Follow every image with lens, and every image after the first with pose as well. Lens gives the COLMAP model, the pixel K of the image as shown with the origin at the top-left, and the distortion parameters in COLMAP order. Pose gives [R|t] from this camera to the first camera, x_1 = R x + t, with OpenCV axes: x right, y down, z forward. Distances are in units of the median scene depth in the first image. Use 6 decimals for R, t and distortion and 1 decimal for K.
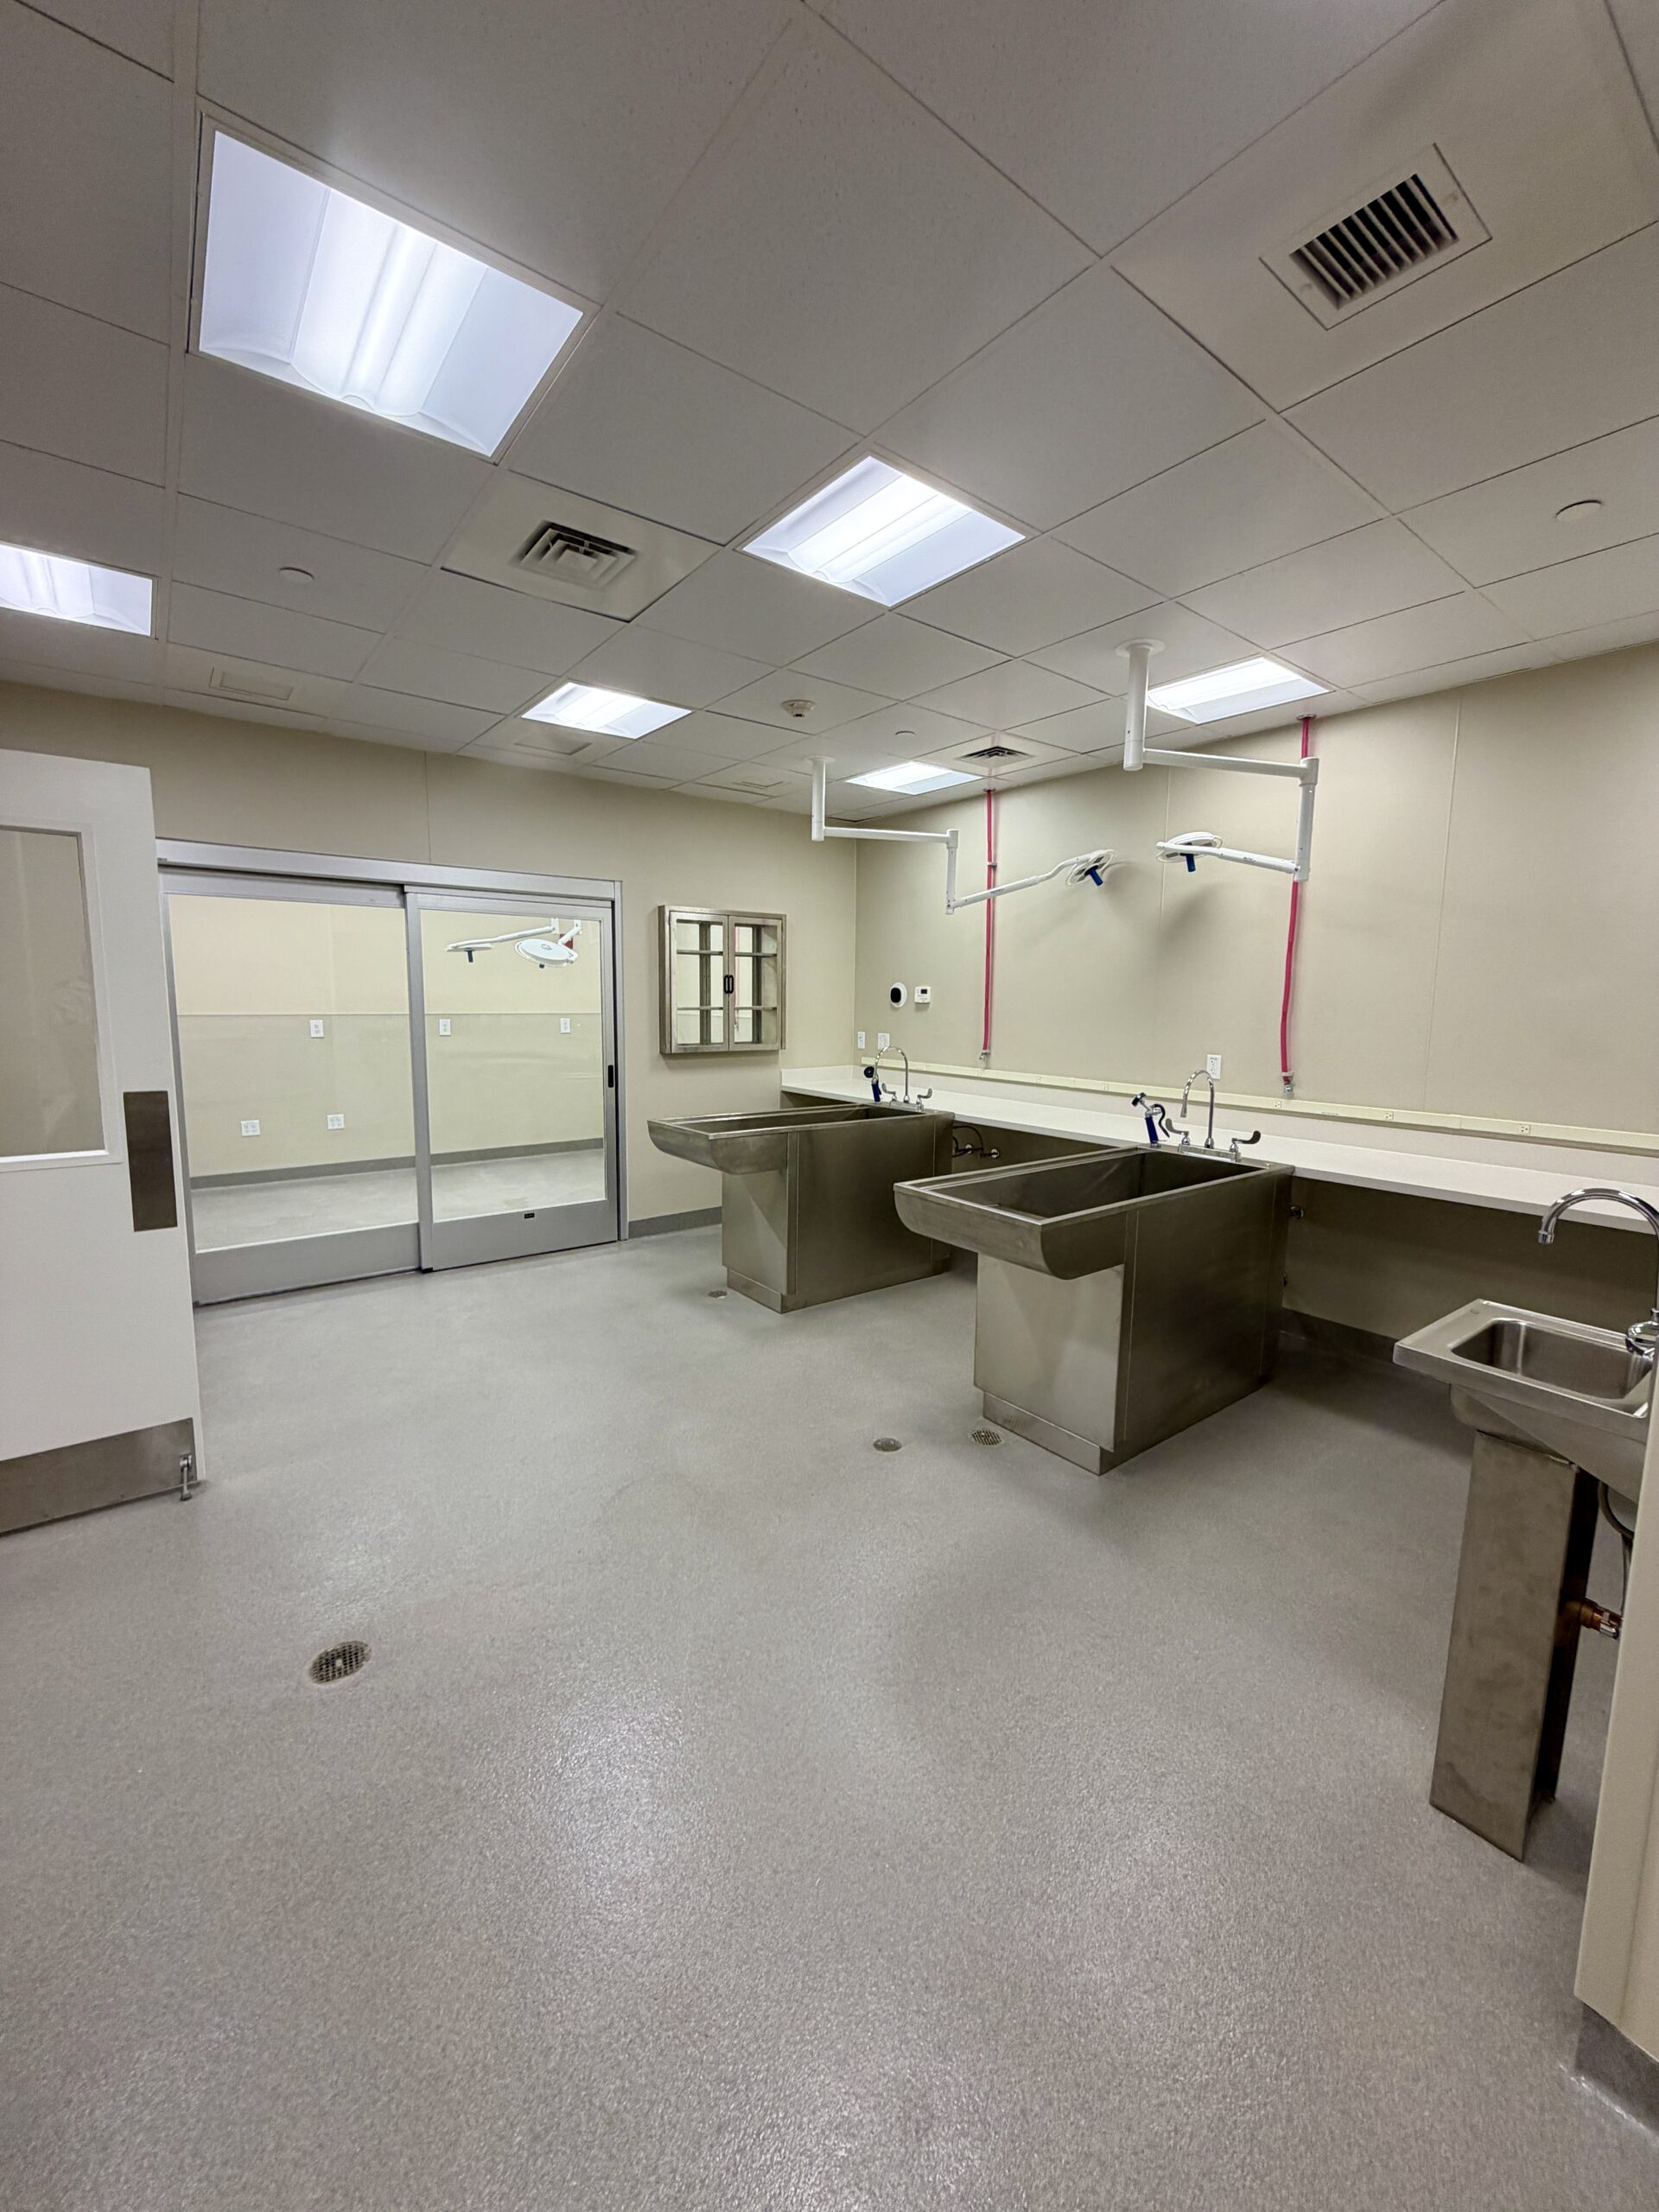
lens RADIAL K [[881.3, 0, 852.4], [0, 881.3, 1105.6], [0, 0, 1]] dist [0.009579, 0.000083]
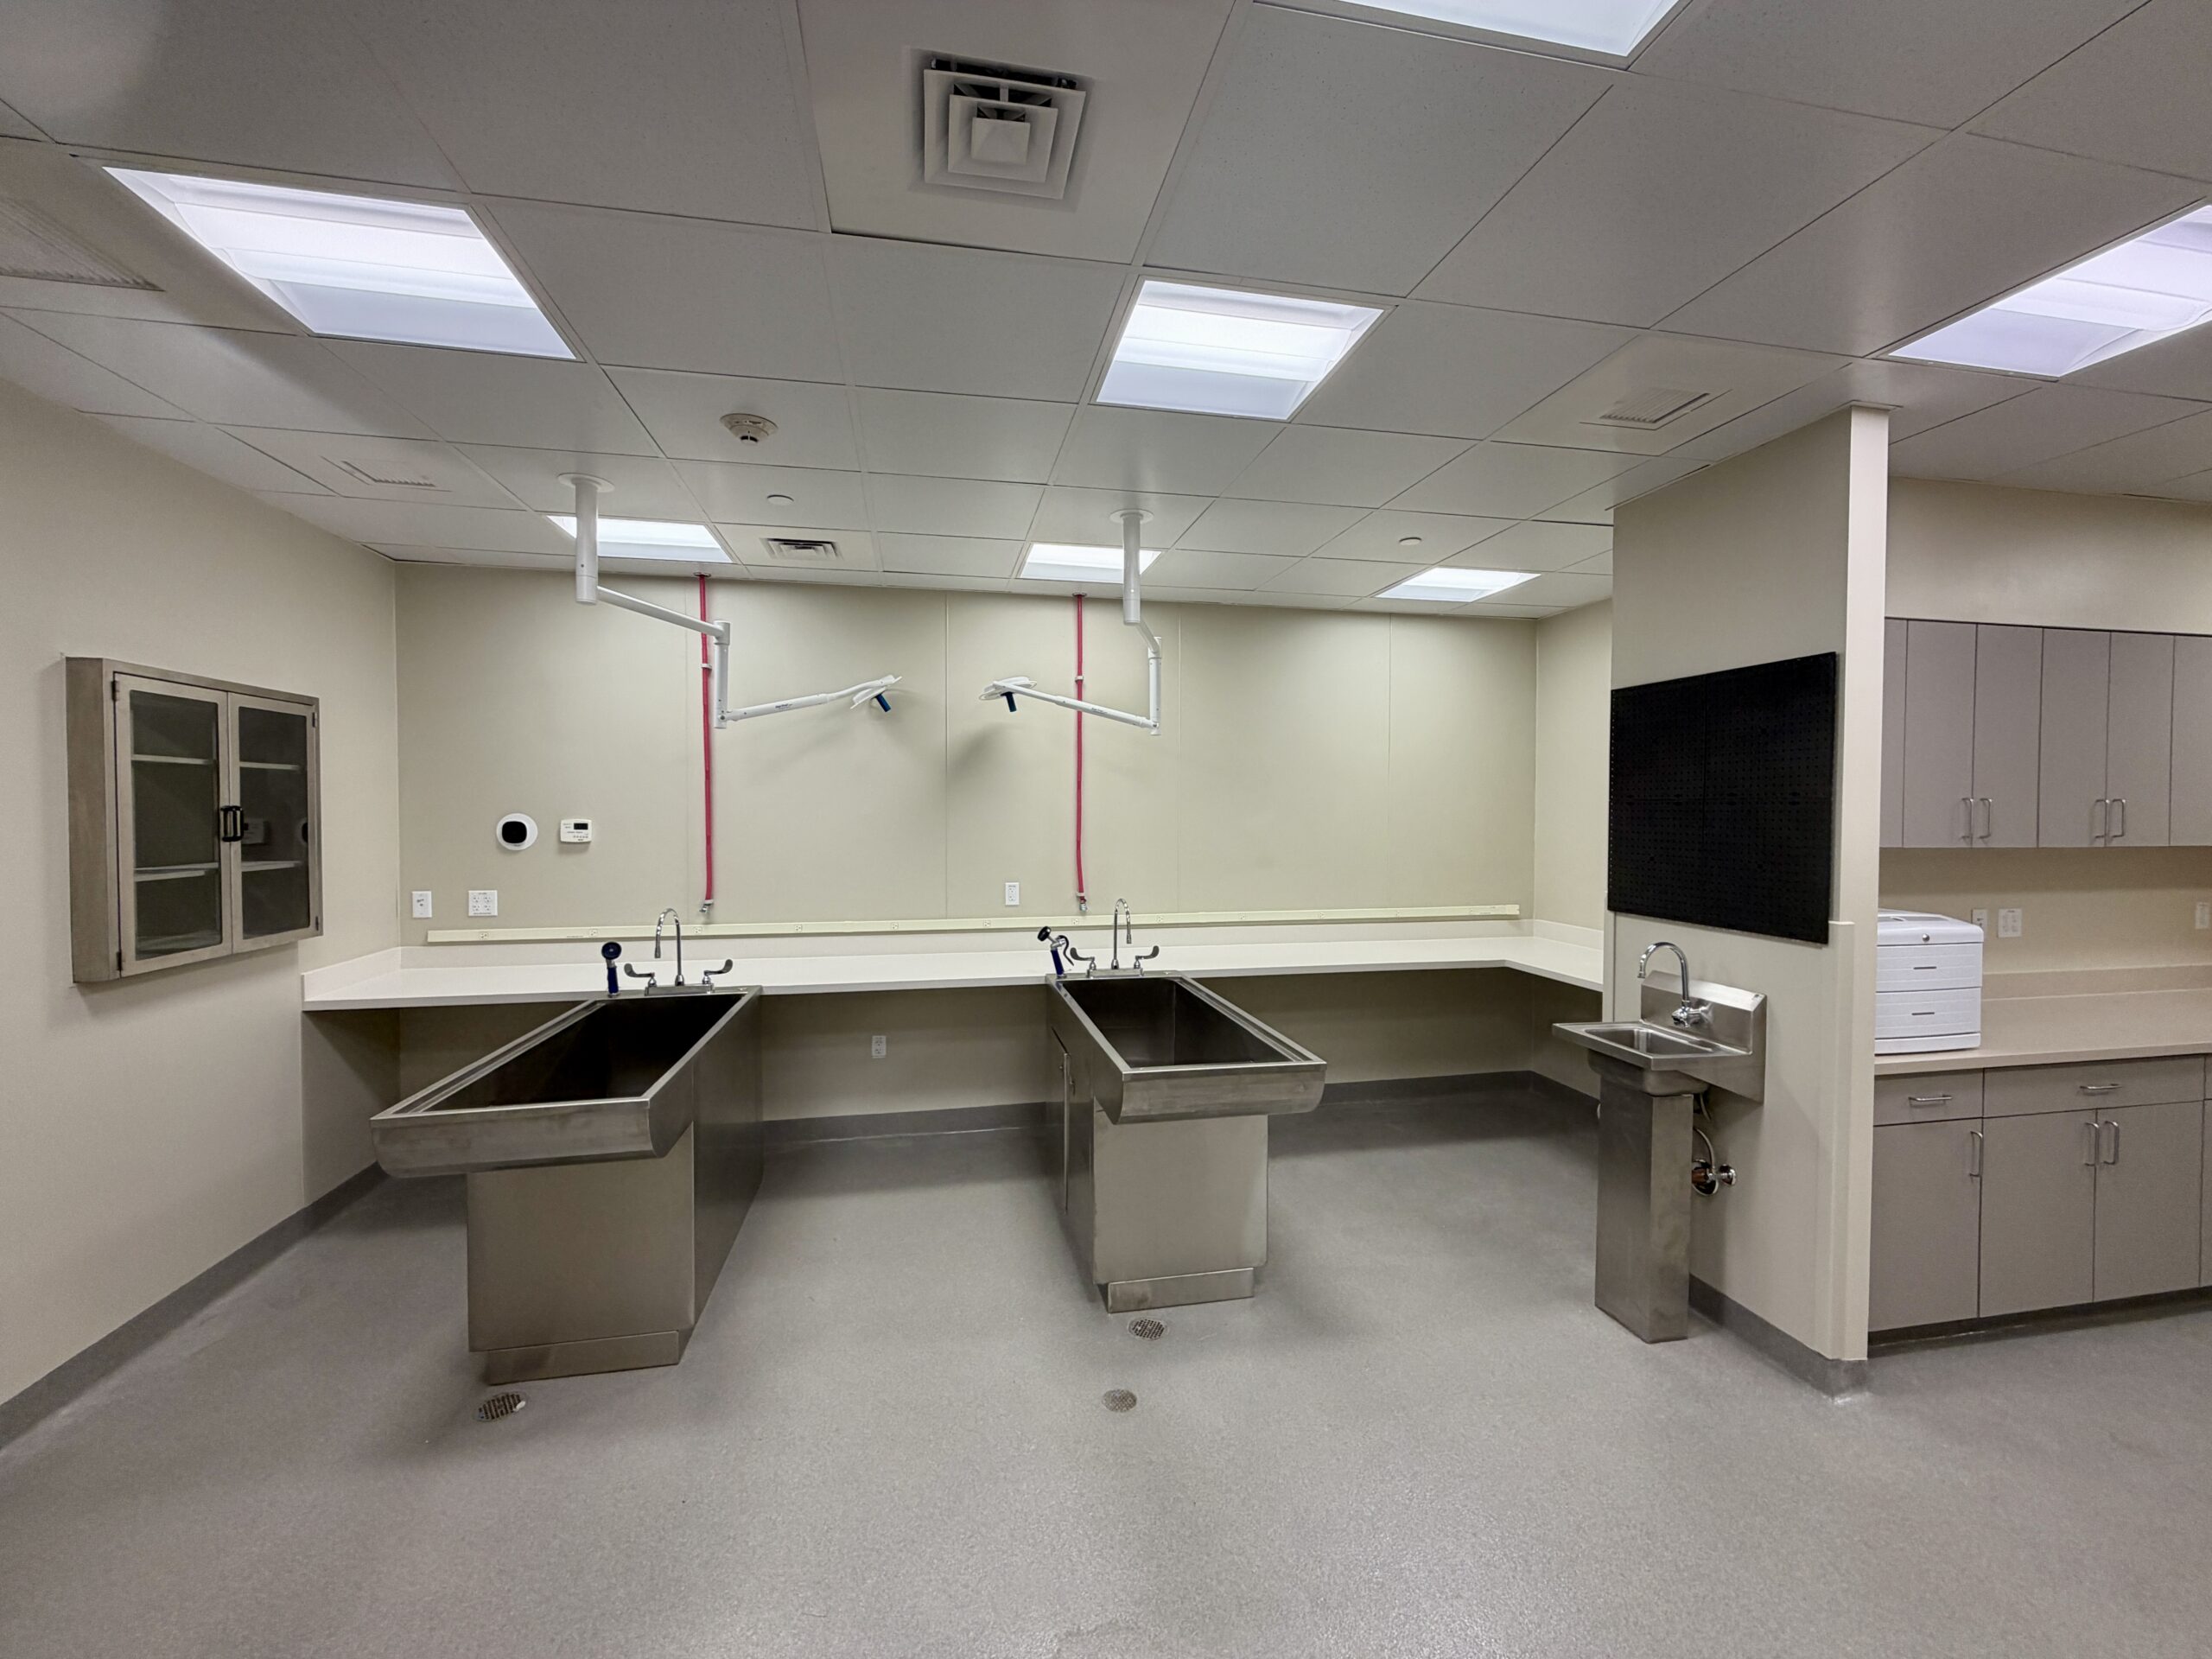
lens RADIAL K [[881.3, 0, 1097.7], [0, 881.3, 829.9], [0, 0, 1]] dist [0.009579, 0.000083]
pose [[0.466339, -0.027760, 0.884170, -0.436296], [0.117590, 0.992583, -0.030857, -0.070078], [-0.876755, 0.118360, 0.466145, 0.381881]]
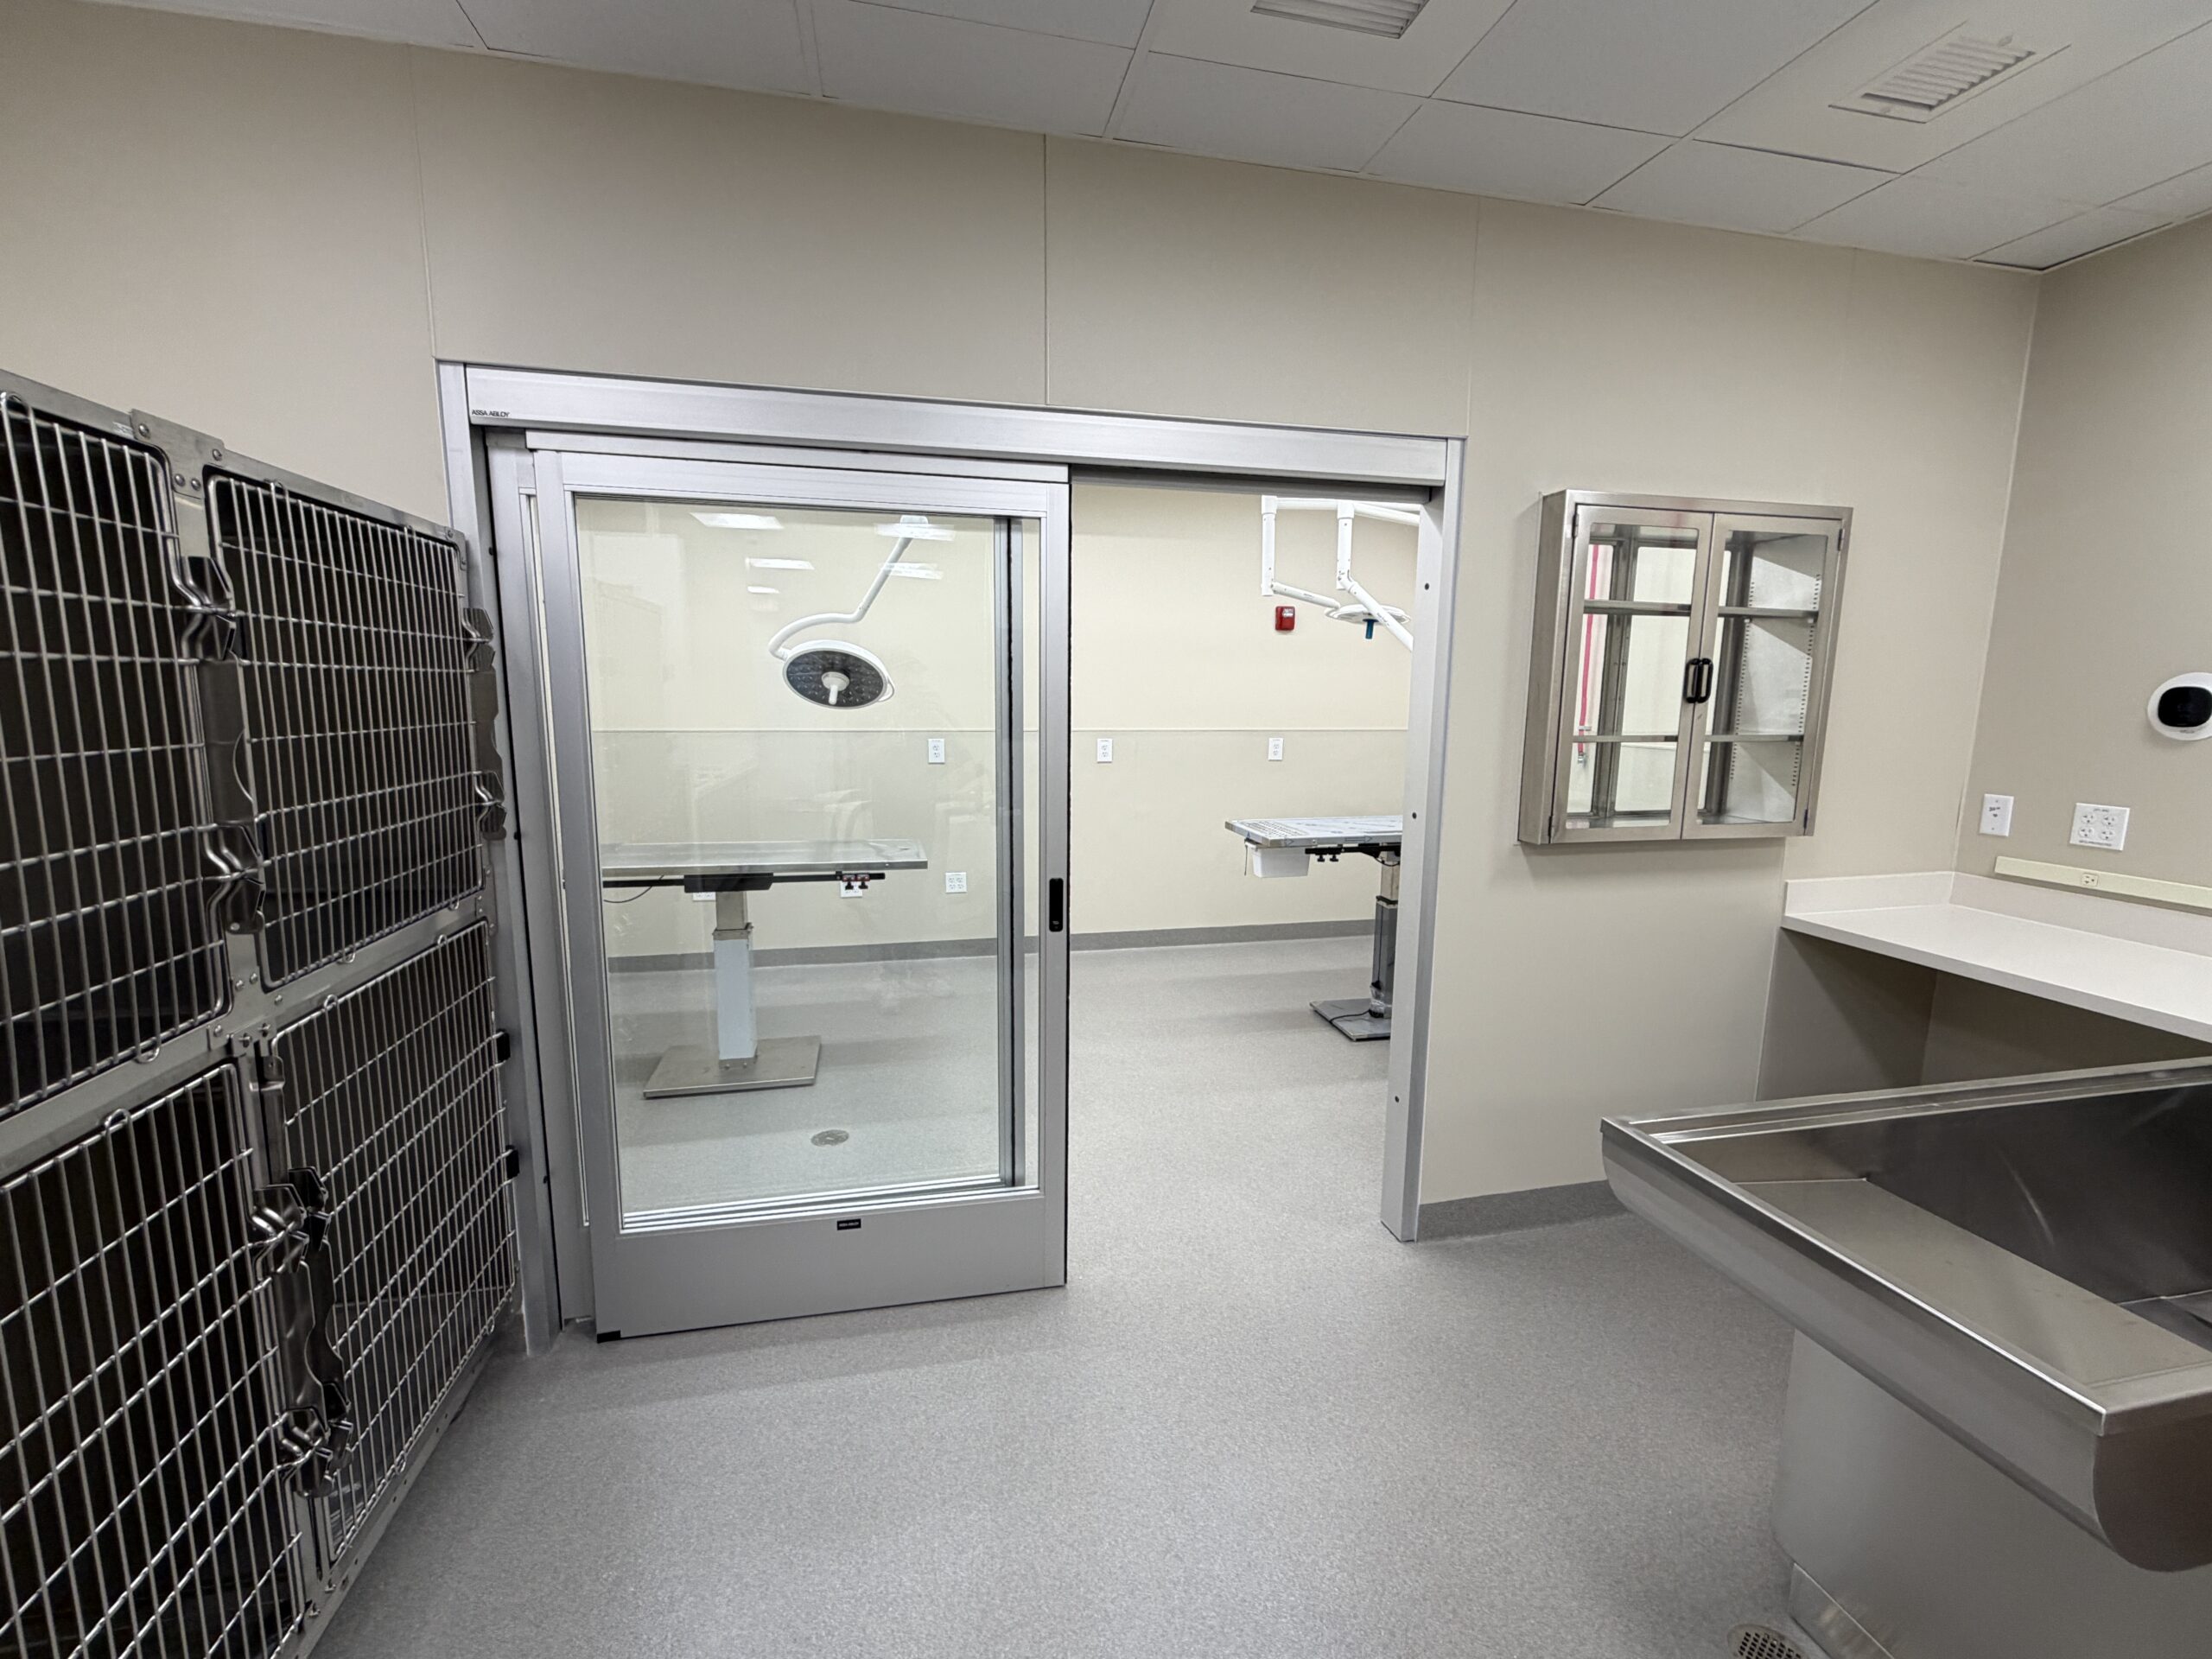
lens RADIAL K [[920.3, 0, 1092.6], [0, 920.3, 829.1], [0, 0, 1]] dist [-0.008551, -0.000066]
pose [[0.888042, 0.066223, -0.454968, -0.231786], [-0.058401, 0.997804, 0.031245, -0.077193], [0.456038, -0.001176, 0.889960, 0.584426]]
